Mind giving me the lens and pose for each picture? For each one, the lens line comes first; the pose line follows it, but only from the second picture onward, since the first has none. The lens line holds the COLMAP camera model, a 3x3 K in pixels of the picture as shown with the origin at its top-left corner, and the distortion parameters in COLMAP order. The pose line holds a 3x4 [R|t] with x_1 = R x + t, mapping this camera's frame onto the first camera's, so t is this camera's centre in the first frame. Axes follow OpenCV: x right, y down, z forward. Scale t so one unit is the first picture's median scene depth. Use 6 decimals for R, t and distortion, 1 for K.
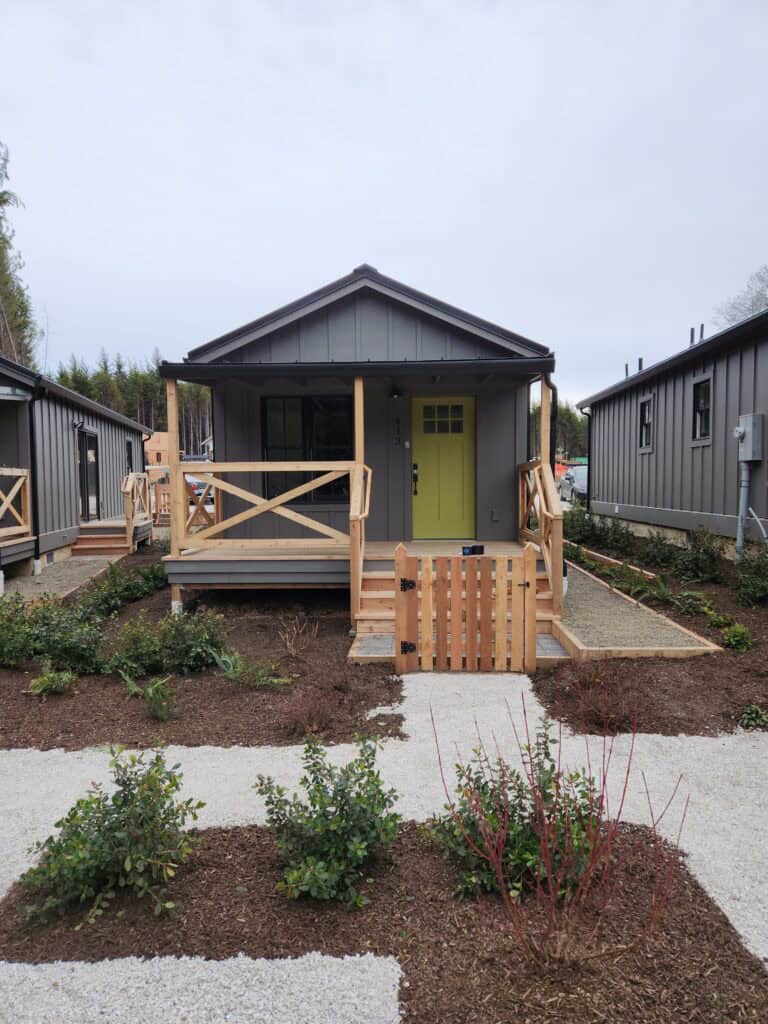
lens RADIAL K [[676.9, 0, 384.0], [0, 676.9, 512.0], [0, 0, 1]] dist [0.009241, 0.001744]
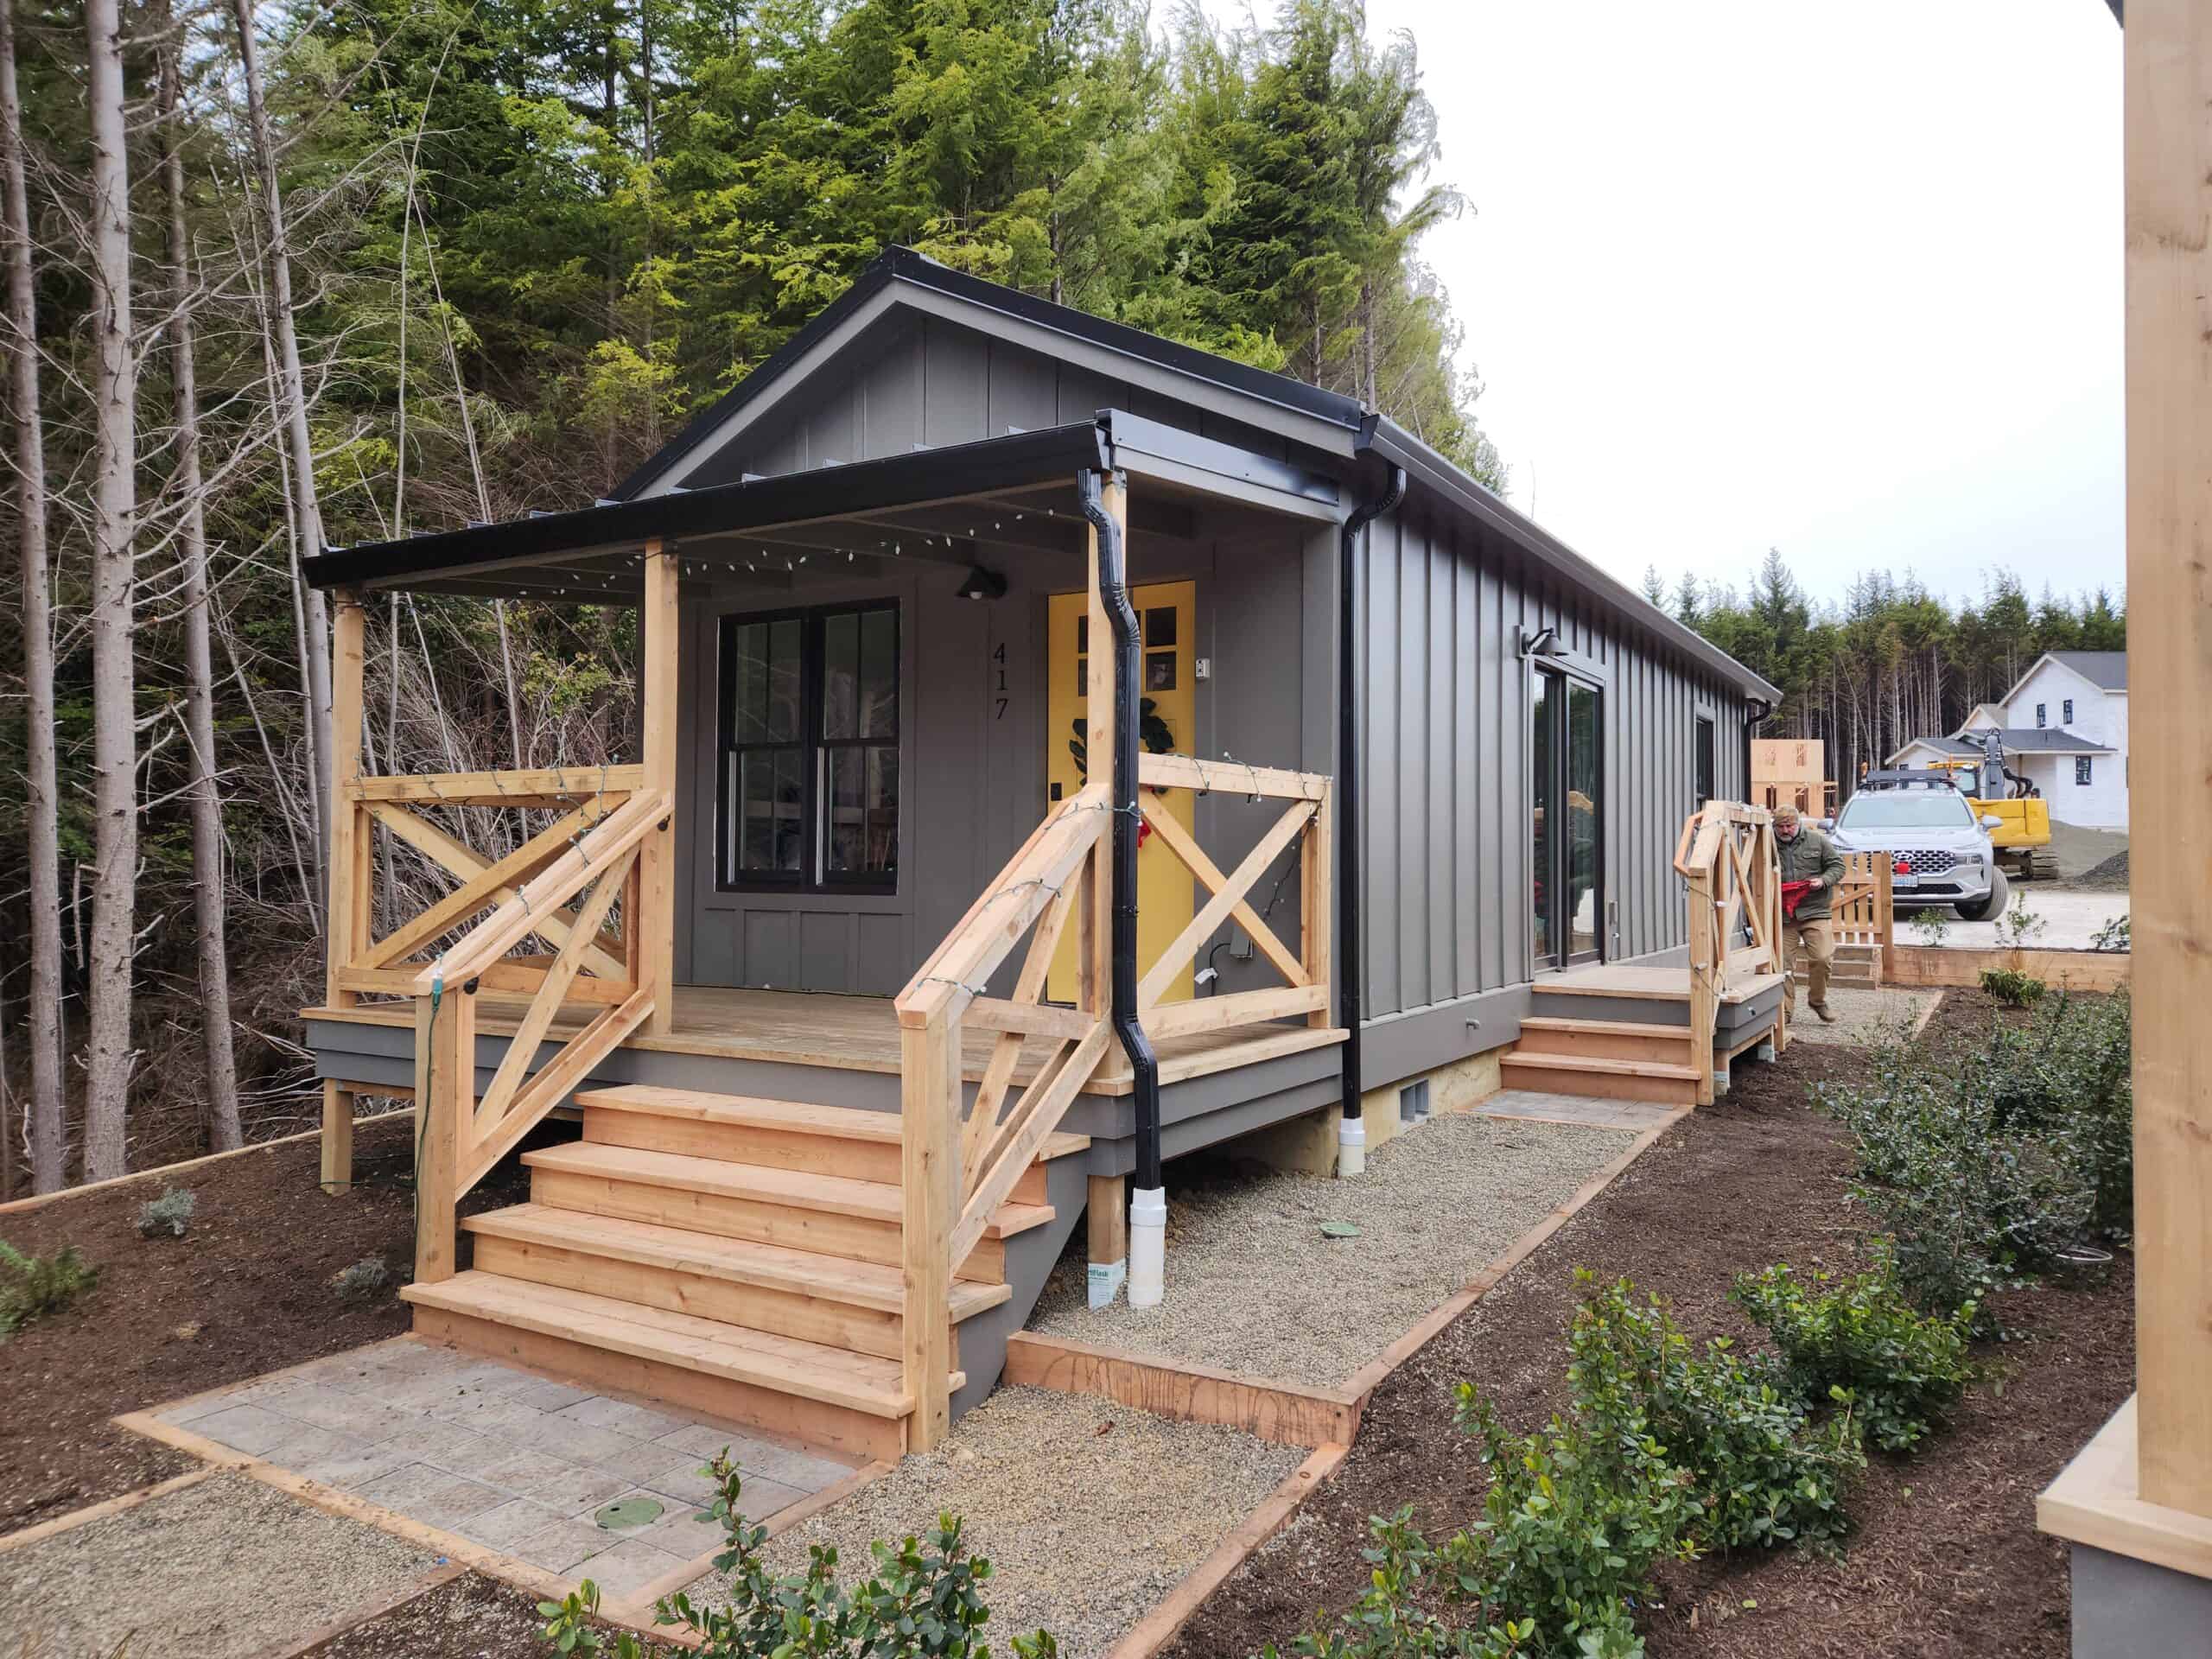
lens RADIAL K [[1524.4, 0, 1106.0], [0, 1524.4, 829.5], [0, 0, 1]] dist [0.005664, 0.000407]
pose [[0.745319, -0.002016, -0.666705, -0.153311], [-0.039789, 0.998079, -0.047499, -0.007863], [0.665519, 0.061929, 0.743807, 0.401412]]
